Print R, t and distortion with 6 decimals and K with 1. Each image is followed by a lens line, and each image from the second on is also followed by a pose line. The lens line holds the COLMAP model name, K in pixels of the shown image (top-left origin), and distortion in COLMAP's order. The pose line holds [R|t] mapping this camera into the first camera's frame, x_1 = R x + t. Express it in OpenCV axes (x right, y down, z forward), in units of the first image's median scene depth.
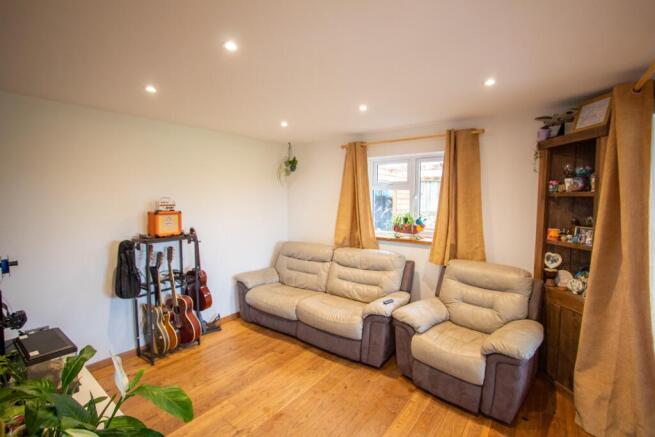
lens RADIAL K [[315.3, 0, 334.6], [0, 315.3, 215.6], [0, 0, 1]] dist [0.000298, 0.000296]
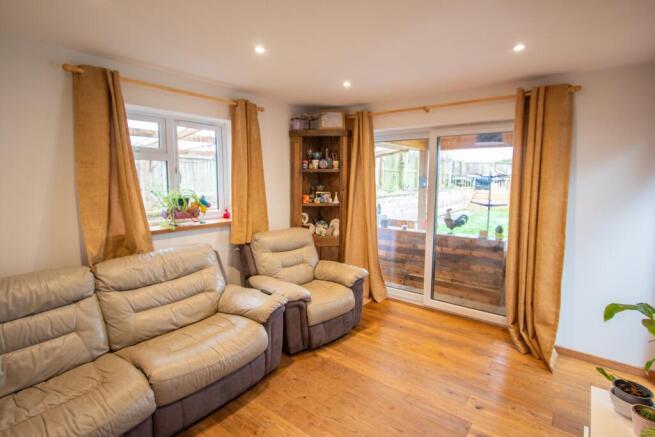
lens RADIAL K [[315.3, 0, 334.6], [0, 315.3, 215.6], [0, 0, 1]] dist [0.000298, 0.000296]
pose [[0.025223, -0.118194, 0.992670, -0.662474], [0.060281, 0.991359, 0.116506, -0.023389], [-0.997863, 0.056900, 0.032130, 0.779552]]
